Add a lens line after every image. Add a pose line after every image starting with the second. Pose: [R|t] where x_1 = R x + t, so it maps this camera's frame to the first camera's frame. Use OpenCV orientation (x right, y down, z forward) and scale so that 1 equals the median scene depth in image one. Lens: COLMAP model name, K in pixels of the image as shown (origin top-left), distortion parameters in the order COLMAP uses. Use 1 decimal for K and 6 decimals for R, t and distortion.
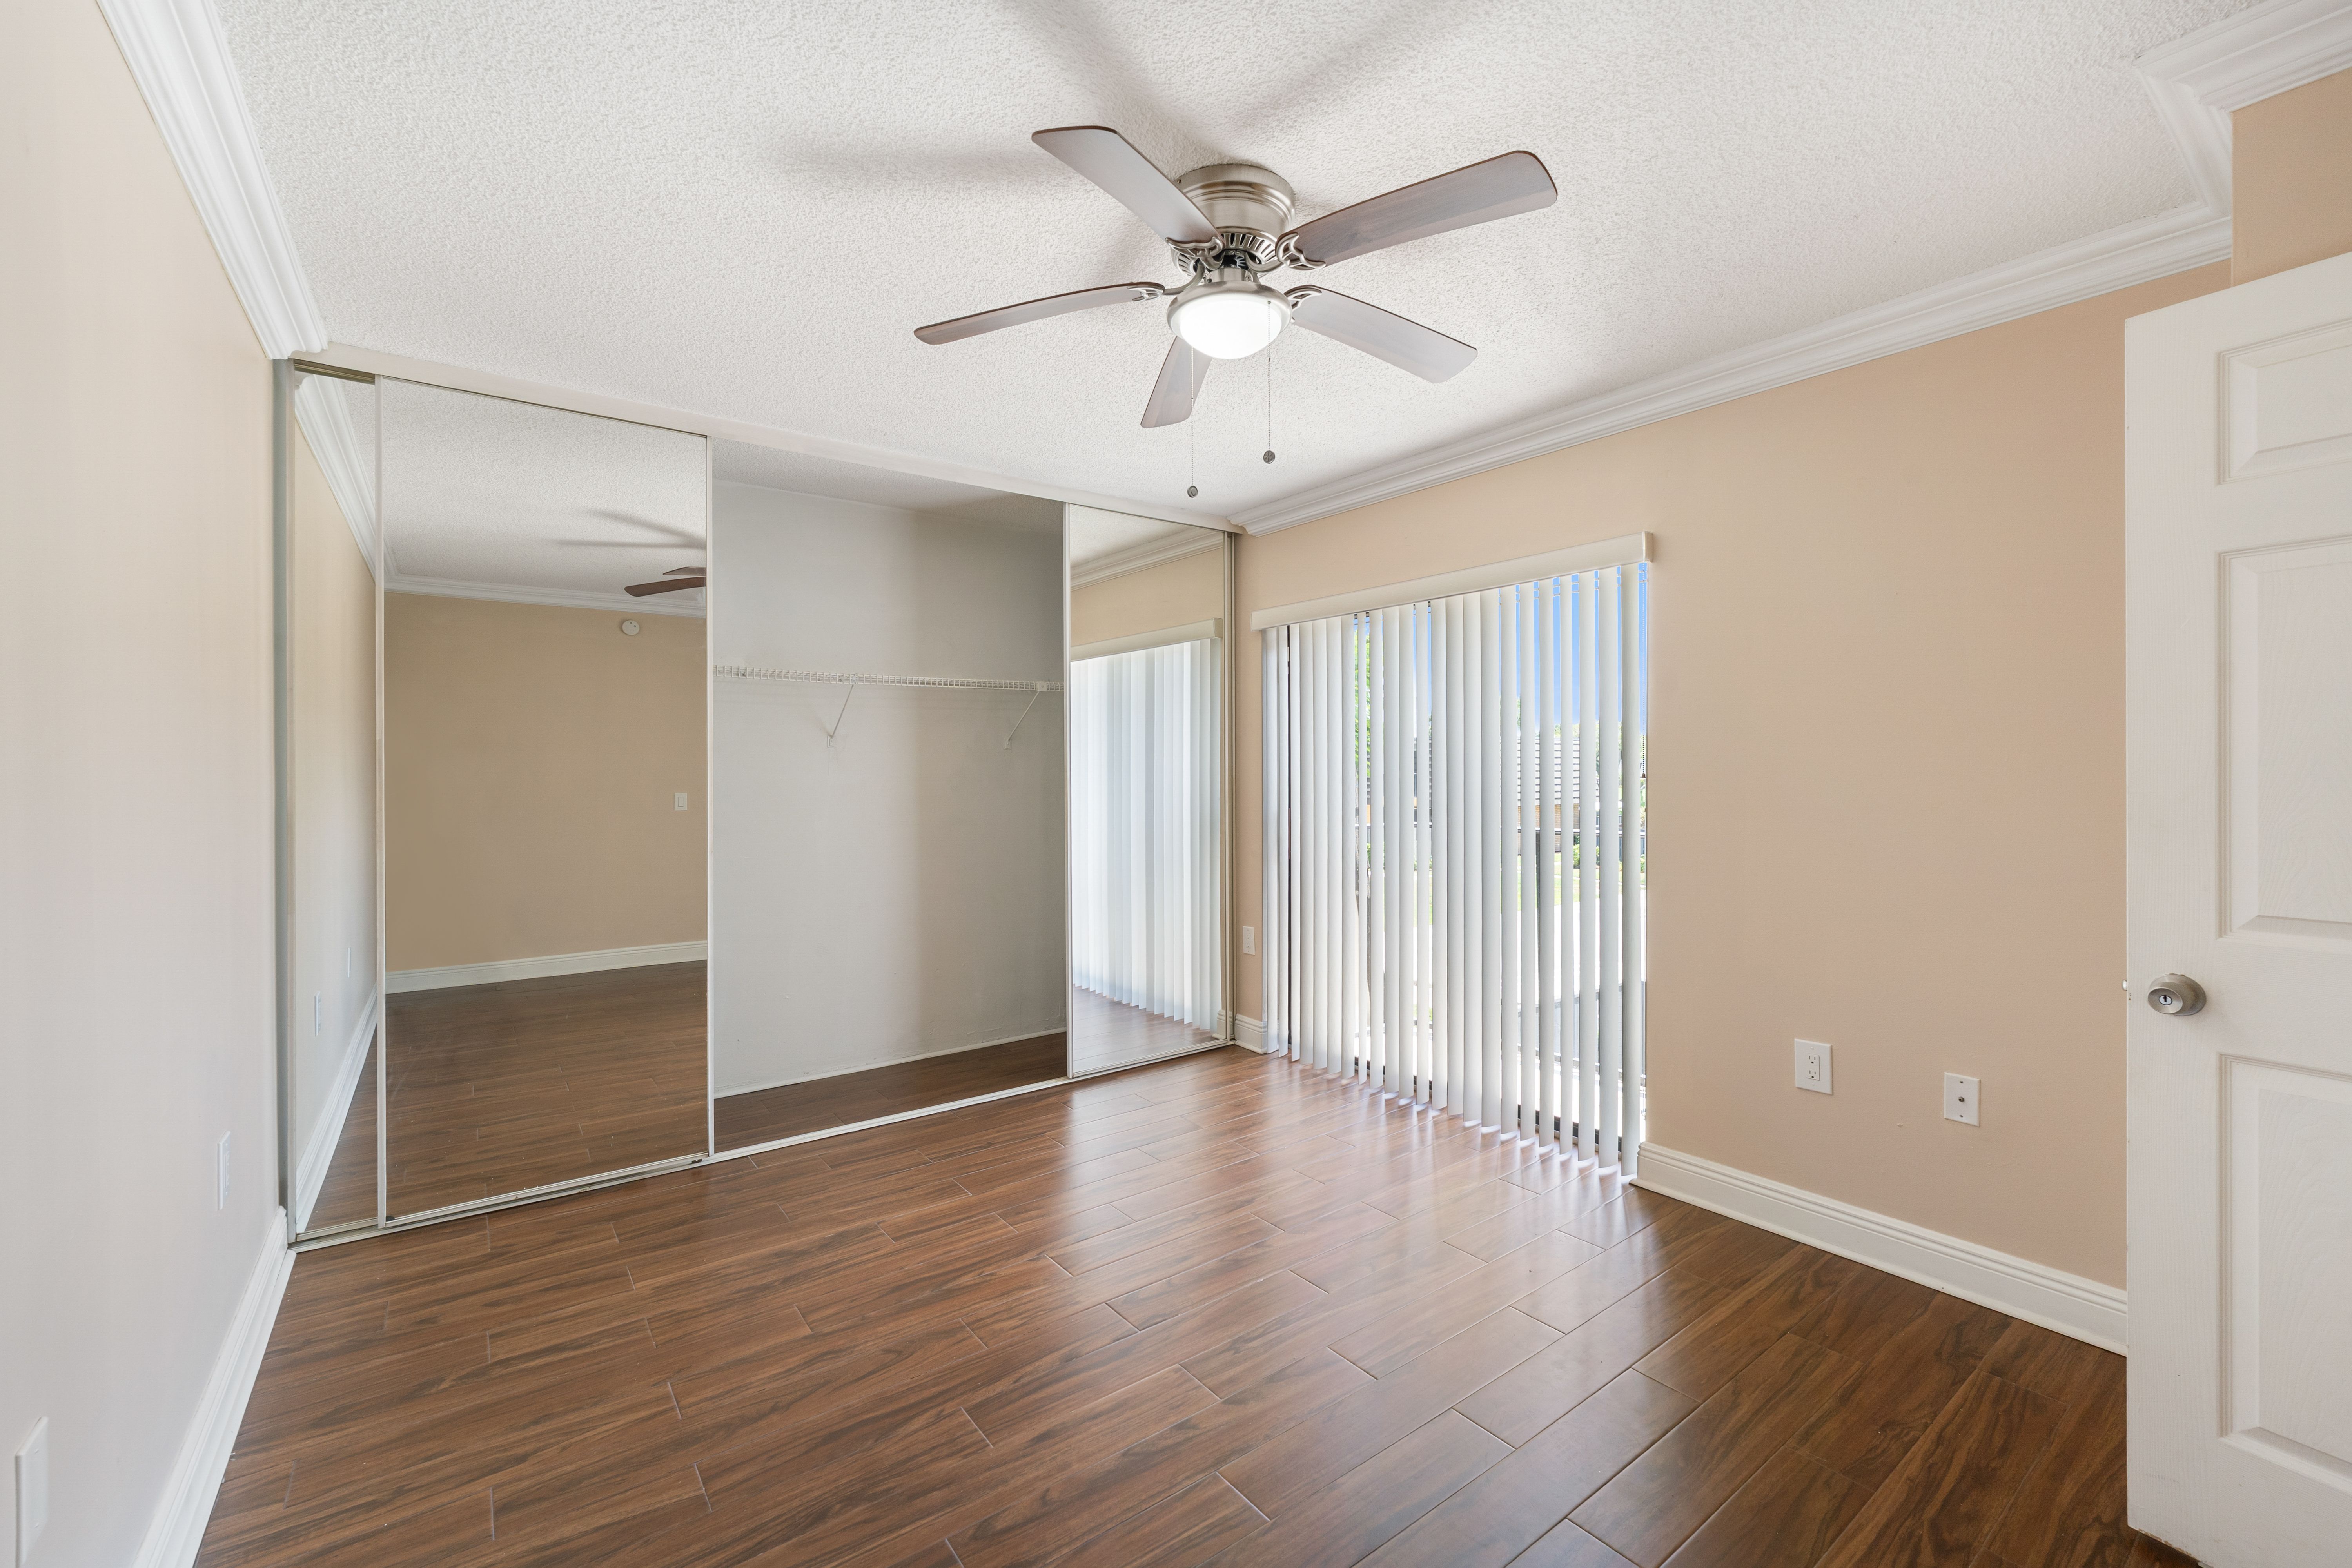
lens RADIAL K [[962.2, 0, 1177.9], [0, 962.2, 776.4], [0, 0, 1]] dist [0.002012, -0.001849]
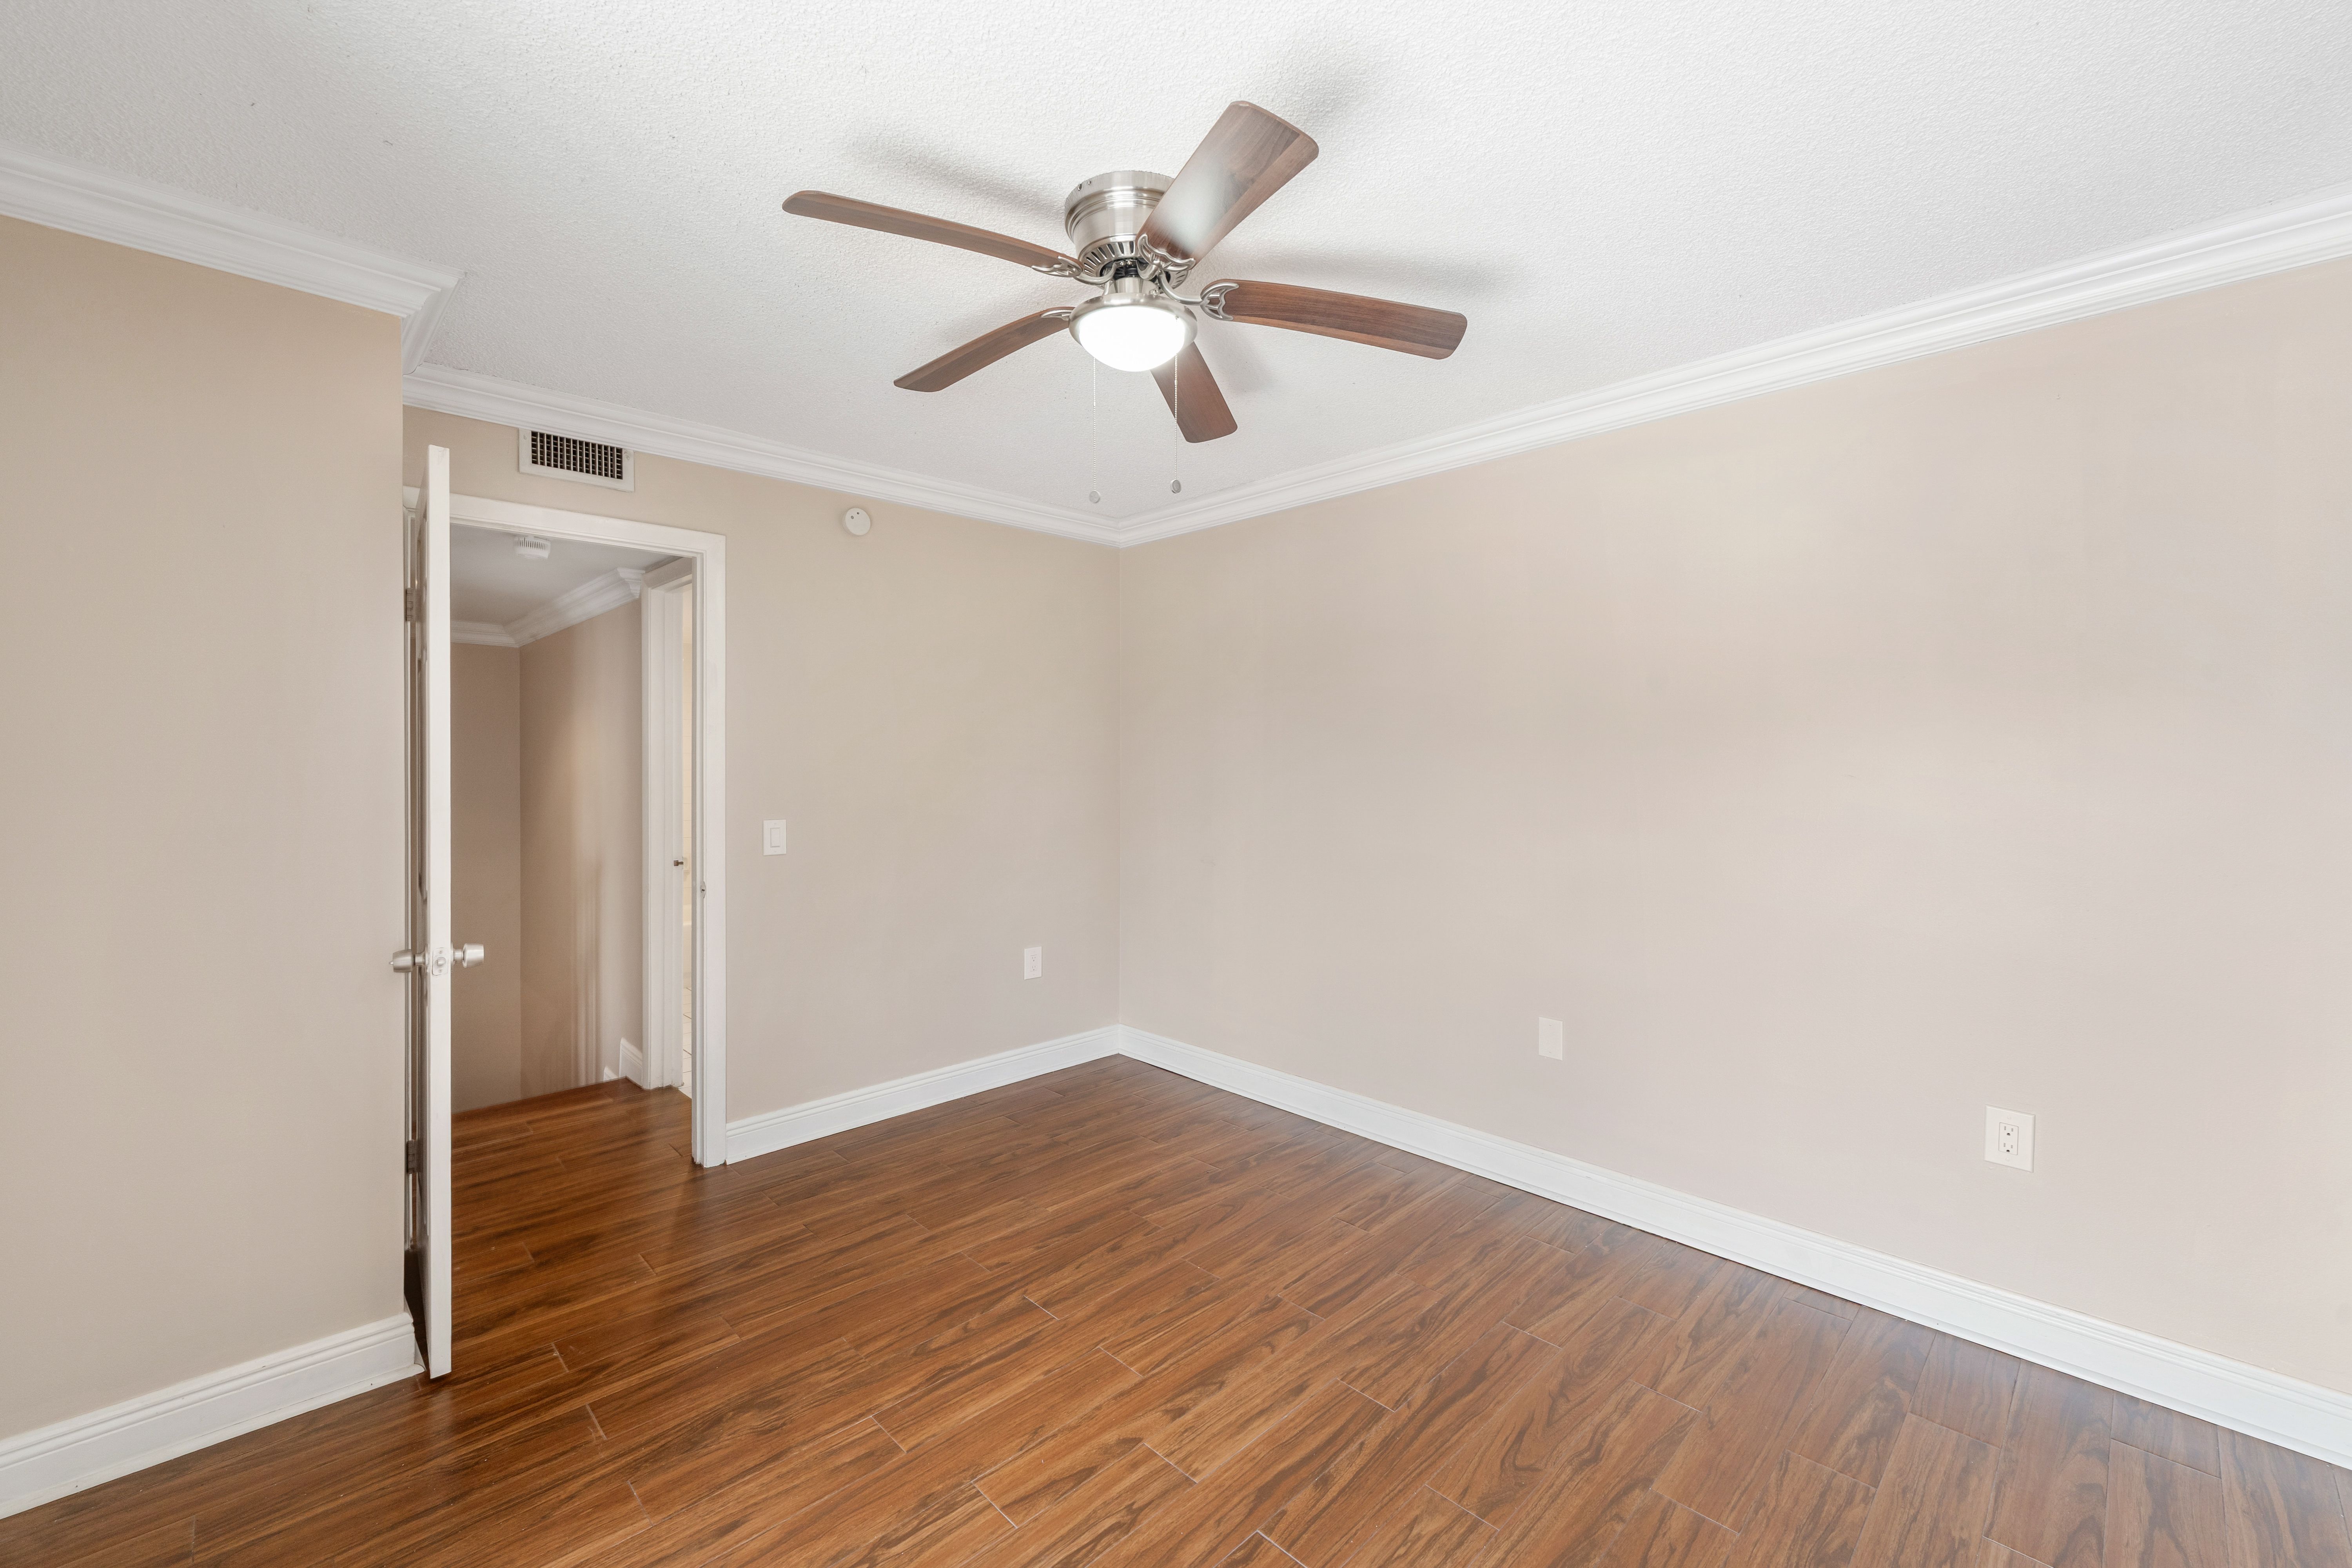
lens RADIAL K [[962.2, 0, 1177.2], [0, 962.2, 767.5], [0, 0, 1]] dist [0.002012, -0.001849]
pose [[-0.990453, 0.003135, -0.137815, 0.149952], [0.000910, 0.999868, 0.016209, -0.054812], [0.137848, 0.015929, -0.990325, 2.032741]]
